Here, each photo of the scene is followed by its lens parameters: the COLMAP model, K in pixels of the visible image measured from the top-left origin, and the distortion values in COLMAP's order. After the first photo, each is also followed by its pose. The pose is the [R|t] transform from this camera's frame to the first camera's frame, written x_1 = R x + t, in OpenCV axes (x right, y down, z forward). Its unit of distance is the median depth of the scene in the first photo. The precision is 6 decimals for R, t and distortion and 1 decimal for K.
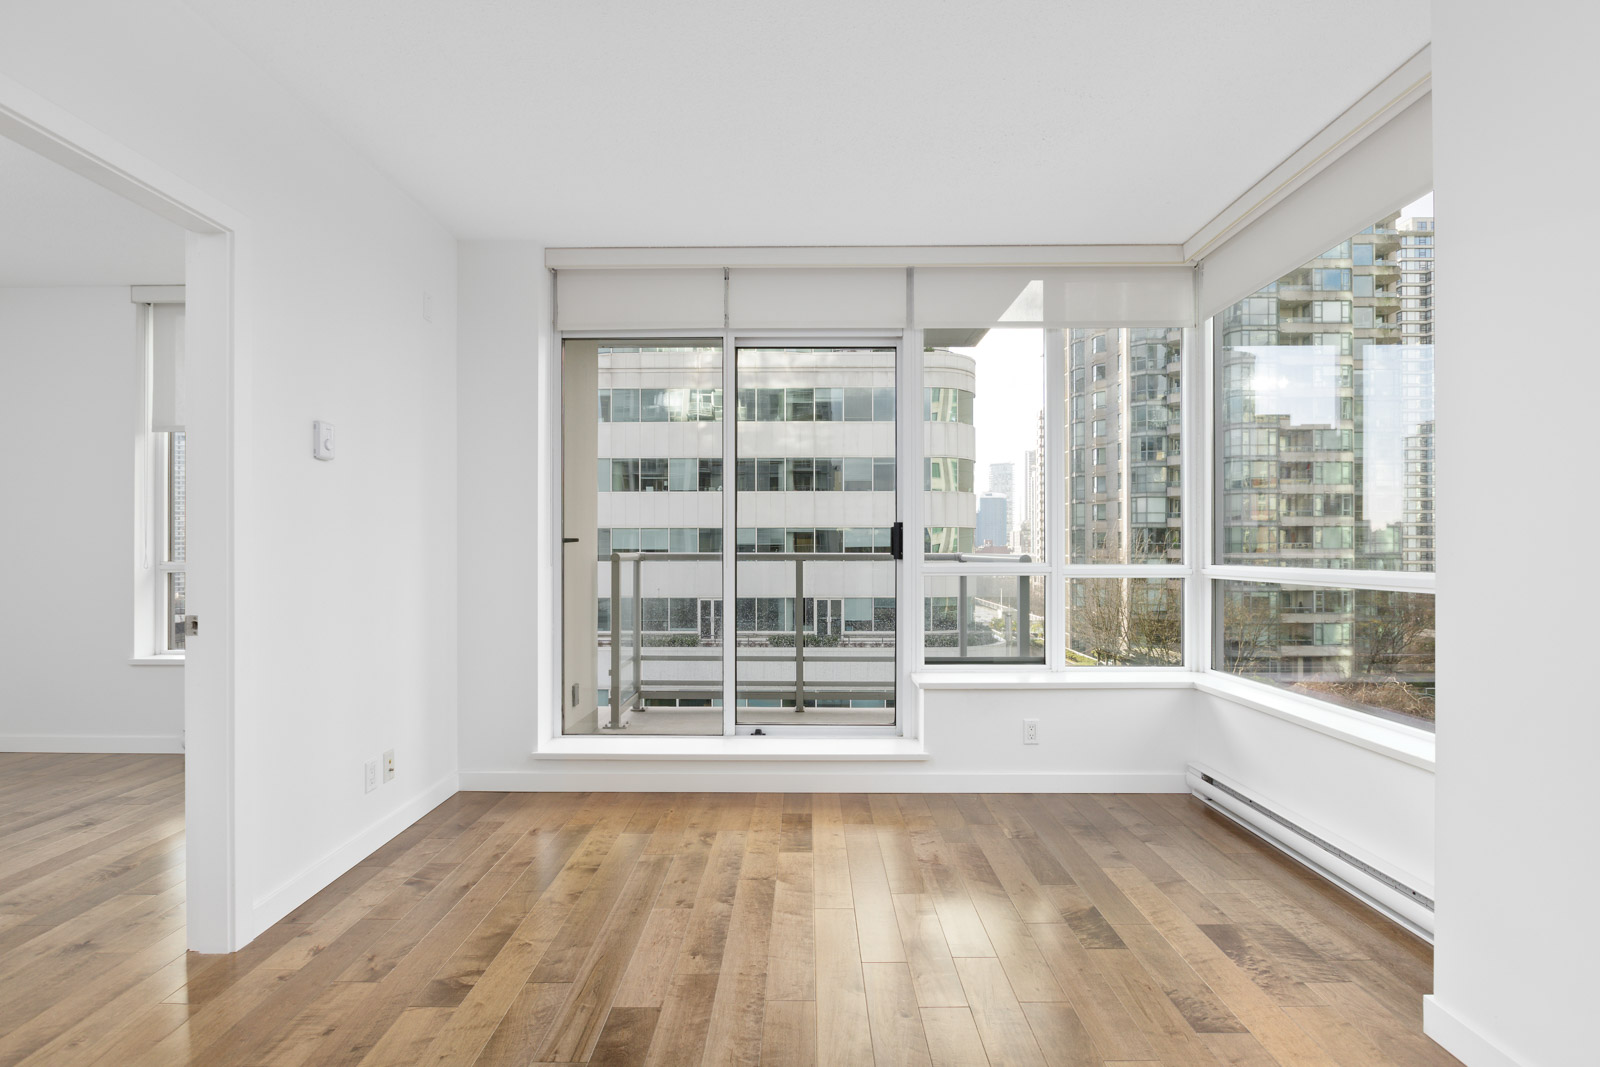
lens RADIAL K [[756.8, 0, 809.1], [0, 756.8, 545.6], [0, 0, 1]] dist [-0.001034, -0.000464]
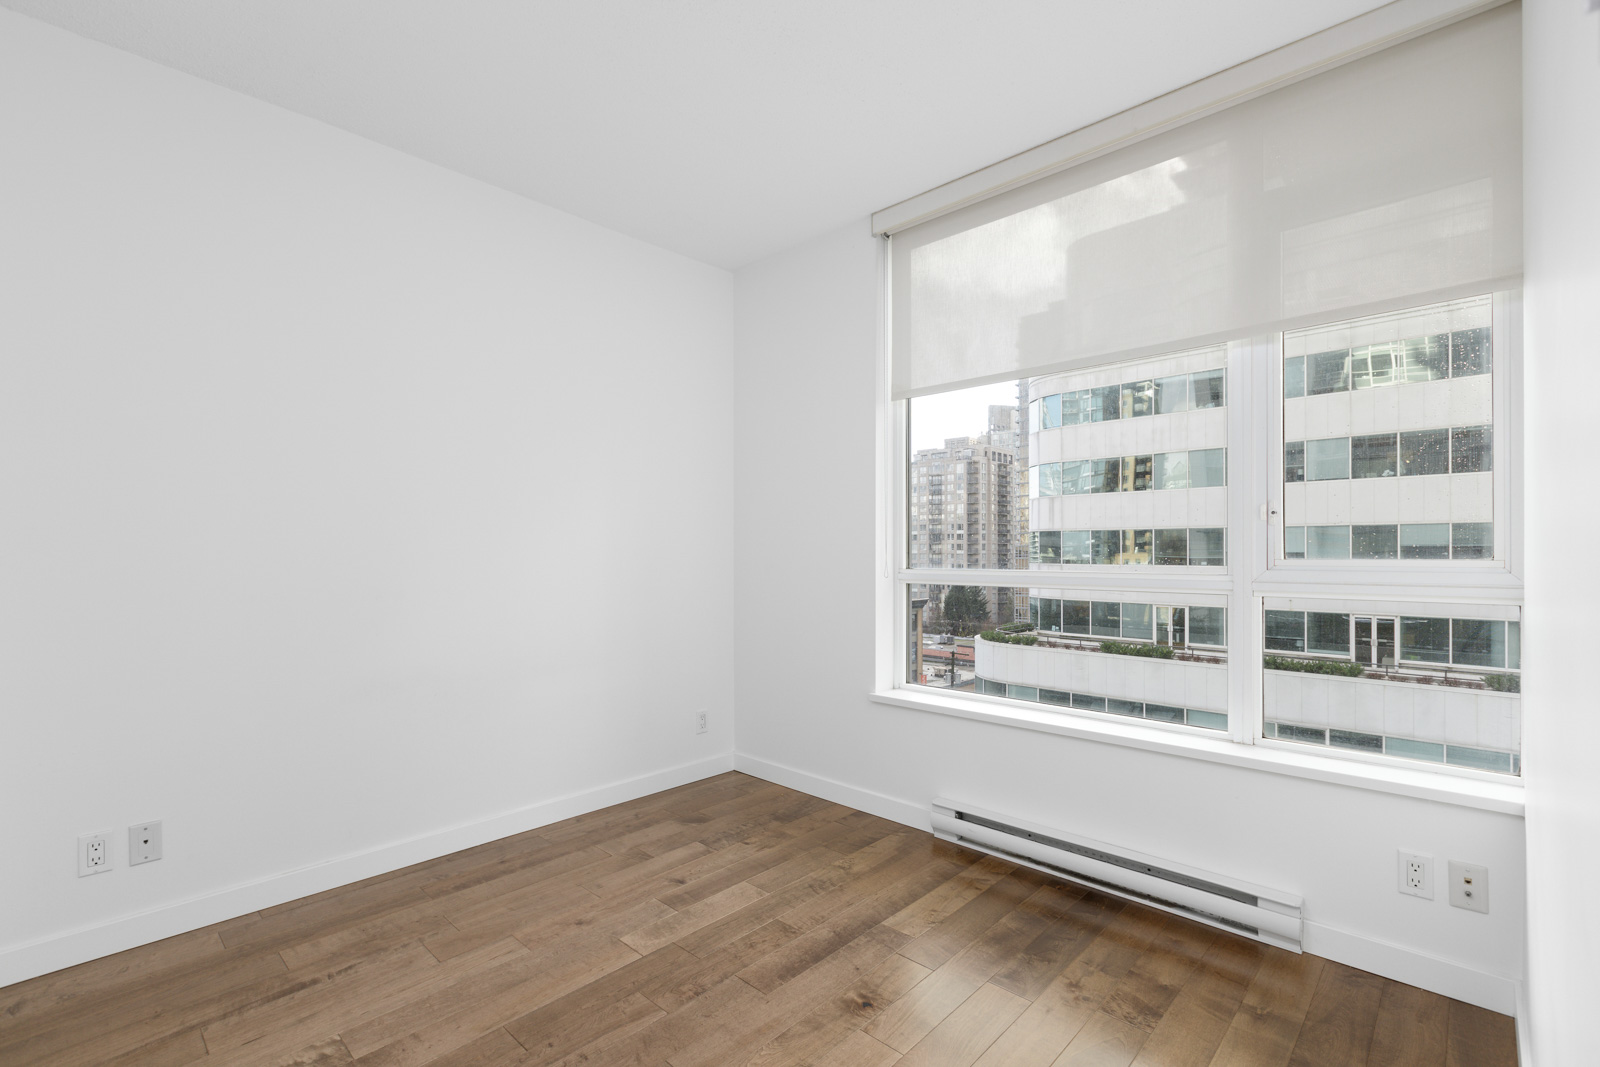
lens RADIAL K [[726.7, 0, 792.5], [0, 726.7, 543.7], [0, 0, 1]] dist [0.002384, -0.000299]
pose [[0.730594, -0.007338, -0.682772, -0.428235], [0.002955, 0.999967, -0.007585, 0.001086], [0.682805, 0.003524, 0.730592, 0.381439]]
